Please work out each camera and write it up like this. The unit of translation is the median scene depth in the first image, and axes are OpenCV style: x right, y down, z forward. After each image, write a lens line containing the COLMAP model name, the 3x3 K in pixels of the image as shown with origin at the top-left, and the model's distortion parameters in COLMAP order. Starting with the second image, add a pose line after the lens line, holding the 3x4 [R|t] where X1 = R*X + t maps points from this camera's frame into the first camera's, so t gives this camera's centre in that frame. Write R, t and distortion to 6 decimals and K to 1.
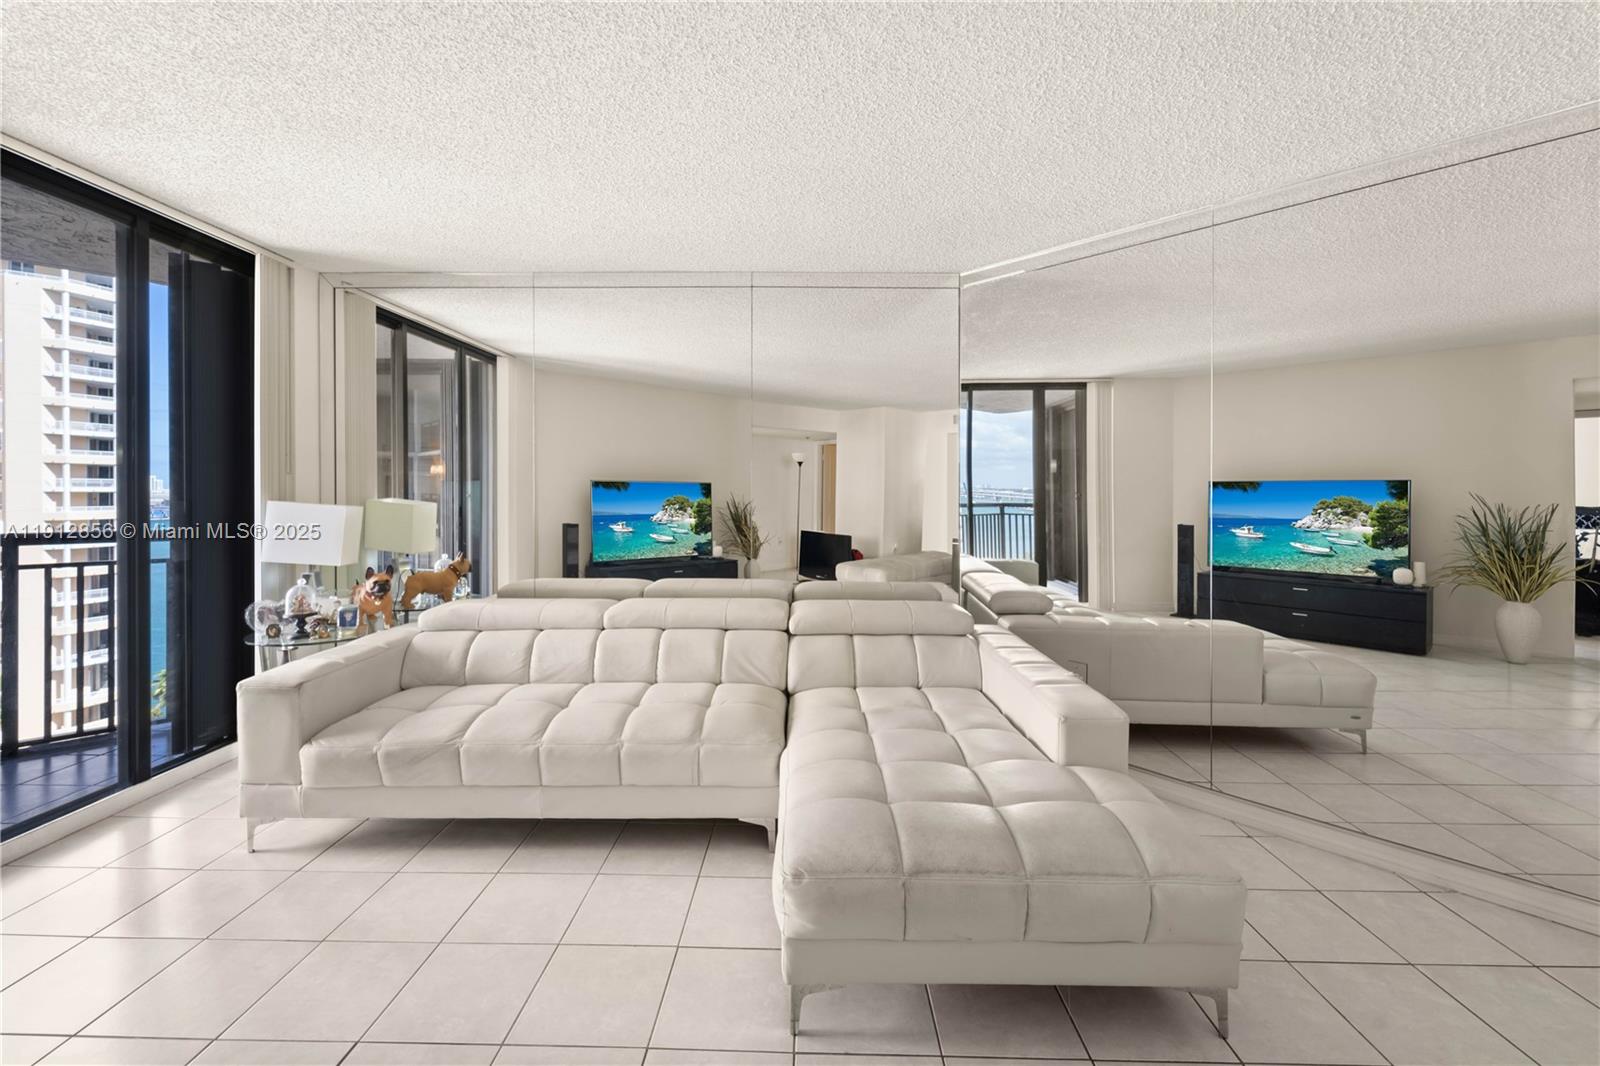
lens RADIAL K [[659.1, 0, 800.8], [0, 659.1, 490.1], [0, 0, 1]] dist [0.003747, 0.000115]
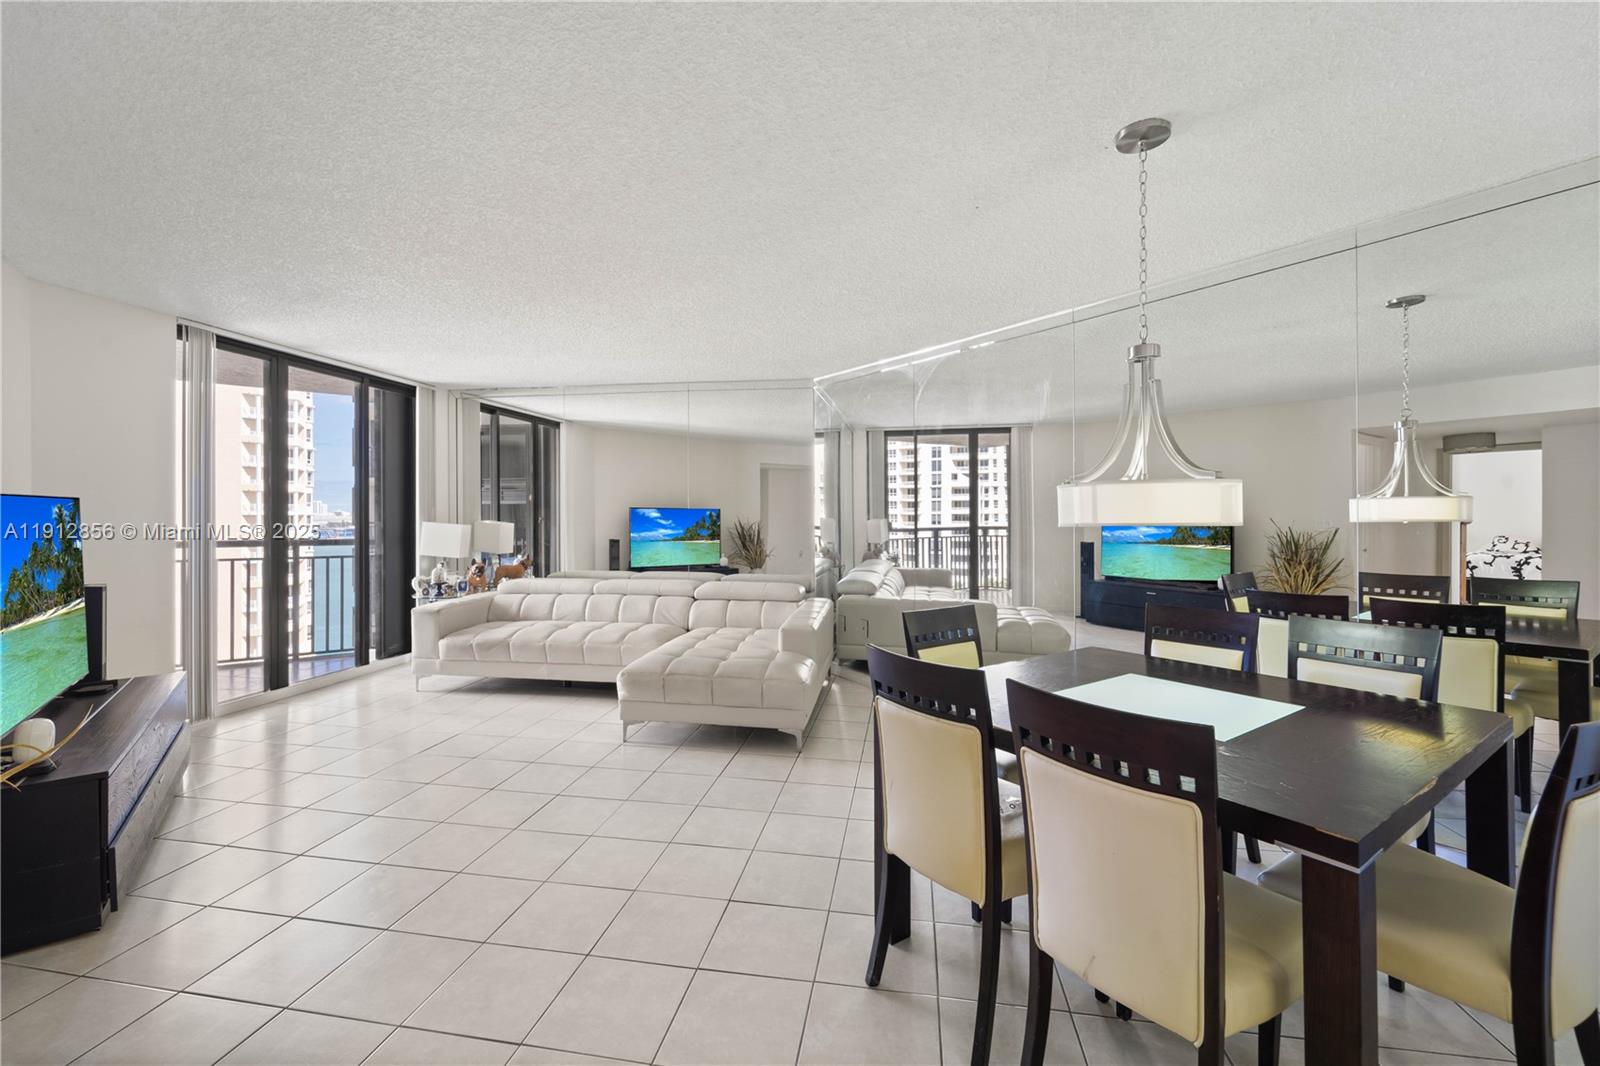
lens RADIAL K [[658.5, 0, 796.8], [0, 658.5, 512.0], [0, 0, 1]] dist [0.012479, -0.000144]
pose [[0.988805, -0.000127, -0.149215, 0.487604], [-0.000203, 0.999998, -0.002200, -0.006580], [0.149214, 0.002206, 0.988802, -0.651386]]
